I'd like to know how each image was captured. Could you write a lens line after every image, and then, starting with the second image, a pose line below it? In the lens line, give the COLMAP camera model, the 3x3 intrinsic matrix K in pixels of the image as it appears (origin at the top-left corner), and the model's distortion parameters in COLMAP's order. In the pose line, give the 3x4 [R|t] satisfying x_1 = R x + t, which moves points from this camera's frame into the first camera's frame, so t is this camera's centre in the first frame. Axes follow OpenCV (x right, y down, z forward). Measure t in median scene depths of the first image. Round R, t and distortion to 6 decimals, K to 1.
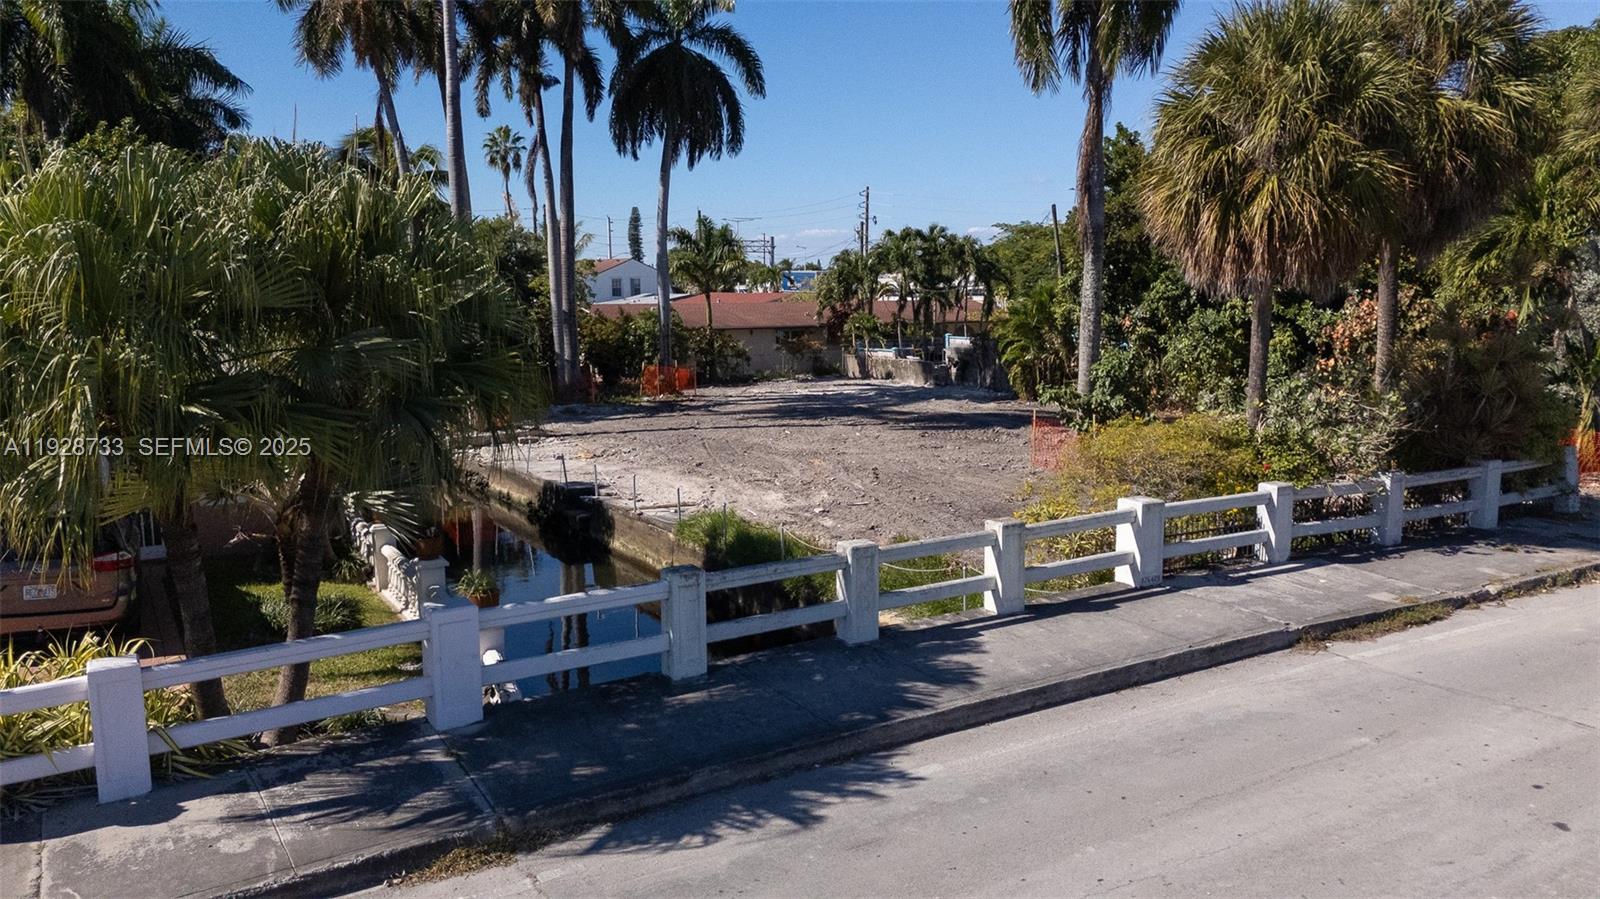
lens RADIAL K [[1172.3, 0, 800.5], [0, 1172.3, 454.1], [0, 0, 1]] dist [0.076008, -0.074826]
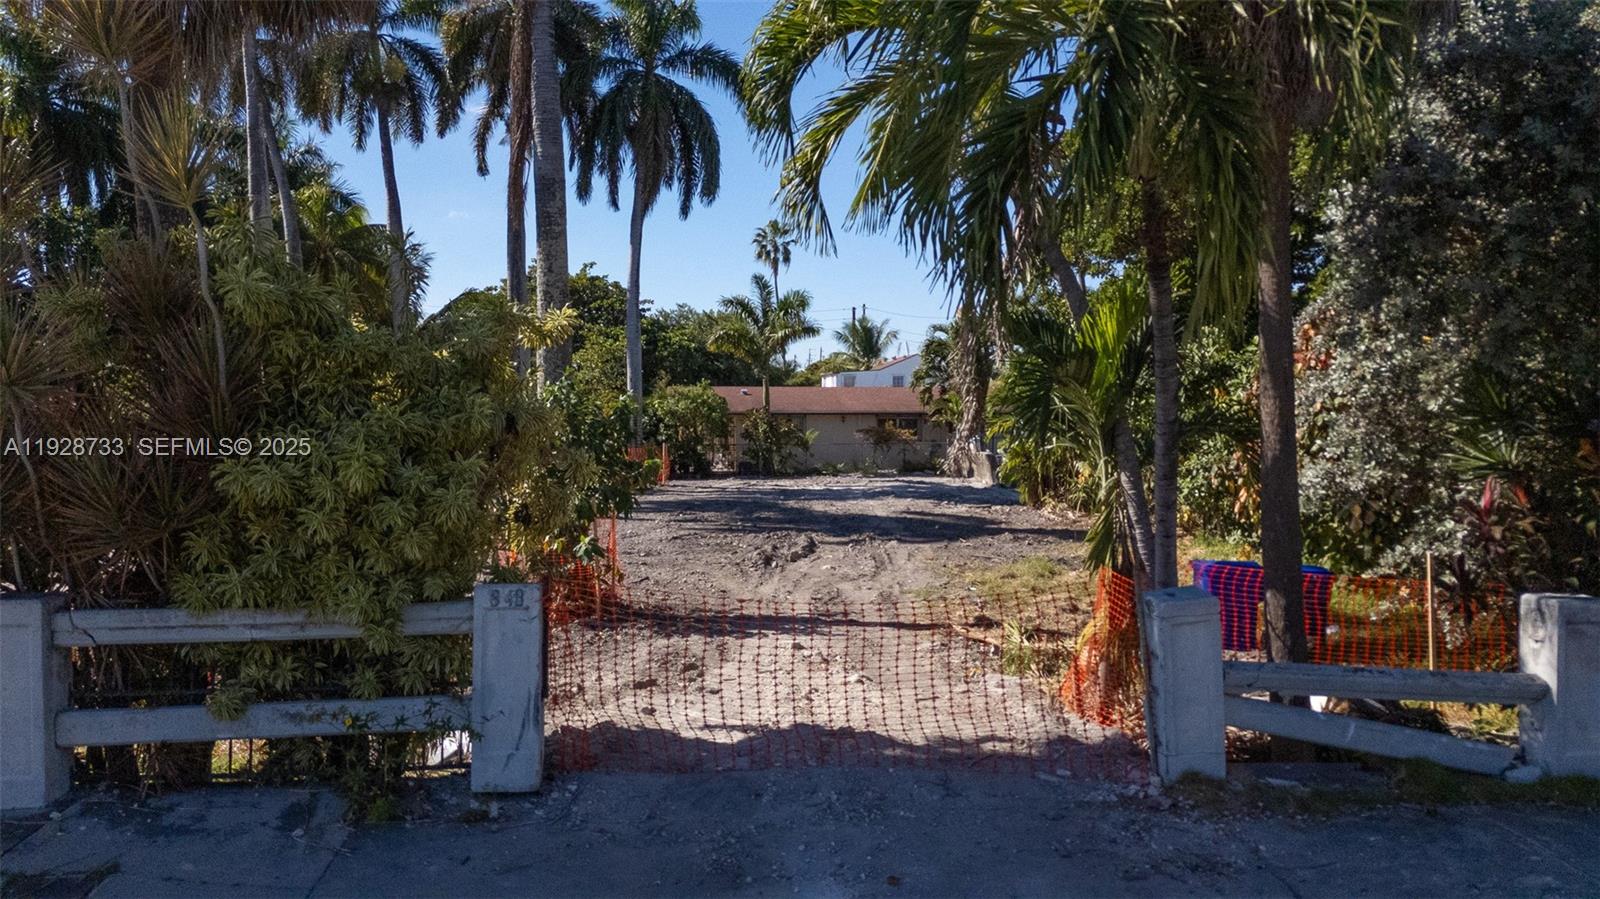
lens RADIAL K [[1172.3, 0, 812.1], [0, 1172.3, 440.2], [0, 0, 1]] dist [0.076008, -0.074826]
pose [[0.908883, 0.020588, -0.416543, 0.373844], [-0.067534, 0.992864, -0.098285, -0.007534], [0.411547, 0.117461, 0.903788, 0.318196]]
